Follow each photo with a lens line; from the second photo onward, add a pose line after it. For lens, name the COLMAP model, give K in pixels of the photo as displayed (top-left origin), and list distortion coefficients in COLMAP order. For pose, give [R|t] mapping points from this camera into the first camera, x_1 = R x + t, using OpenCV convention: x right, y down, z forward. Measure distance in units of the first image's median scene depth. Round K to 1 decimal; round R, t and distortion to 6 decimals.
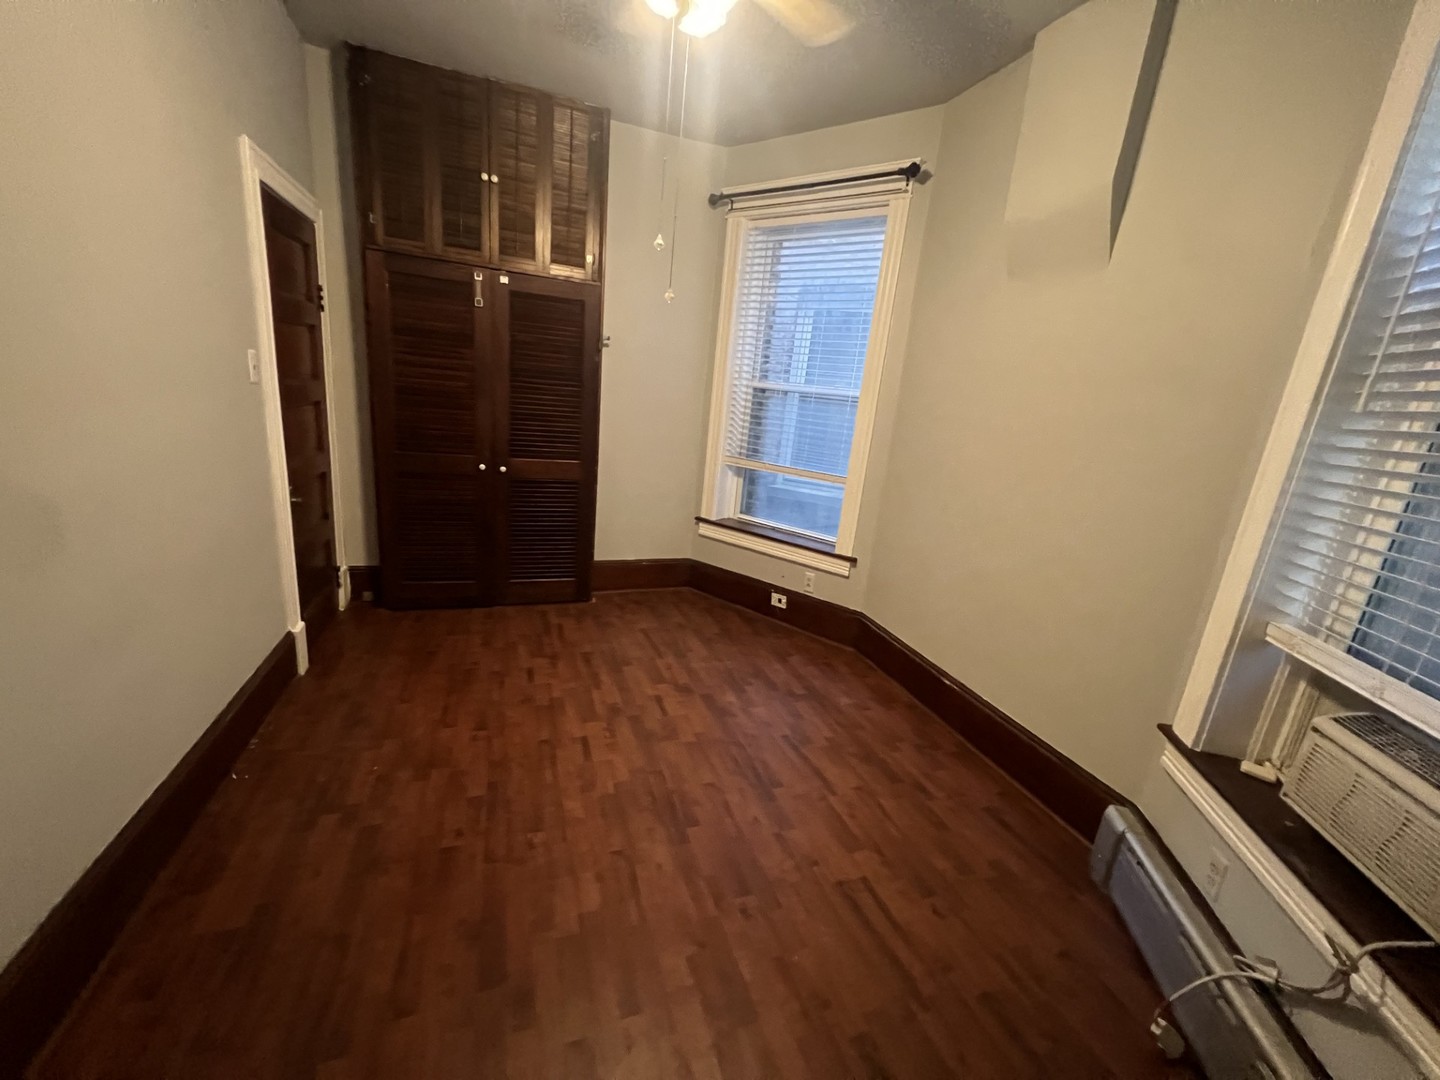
lens RADIAL K [[567.1, 0, 720.0], [0, 567.1, 540.0], [0, 0, 1]] dist [0.001105, 0.000075]
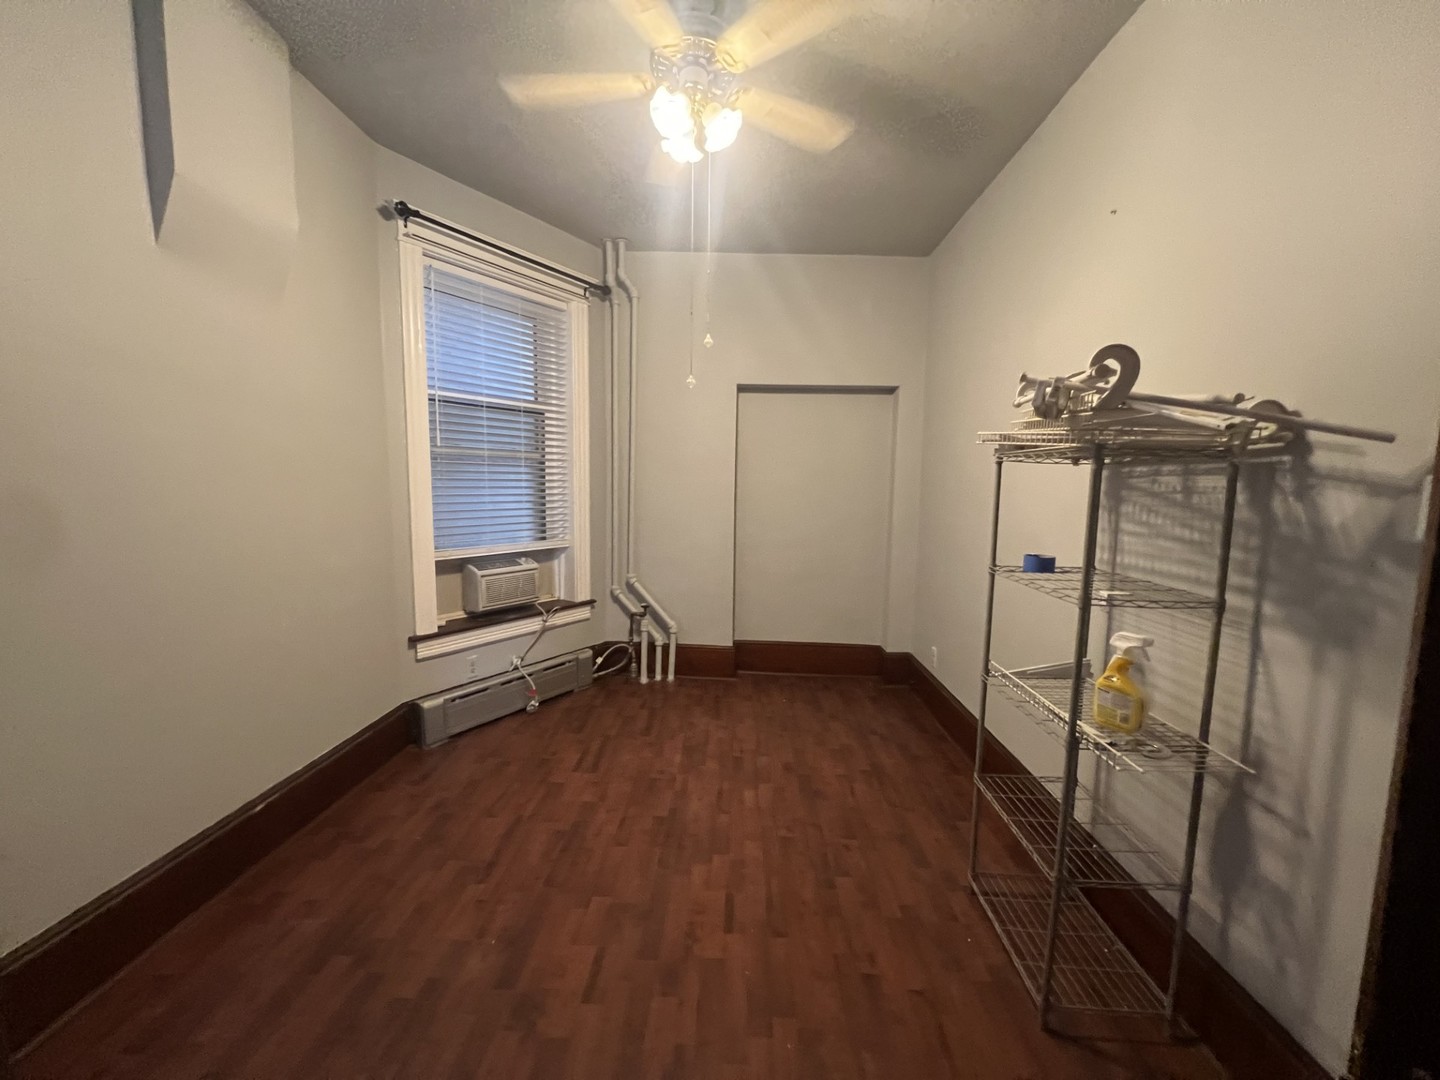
lens RADIAL K [[575.8, 0, 723.7], [0, 575.8, 542.8], [0, 0, 1]] dist [-0.000194, 0.000103]
pose [[-0.922913, -0.150759, 0.354264, -0.435308], [-0.008999, 0.928342, 0.371619, -0.415461], [-0.384903, 0.339784, -0.858135, 1.513894]]
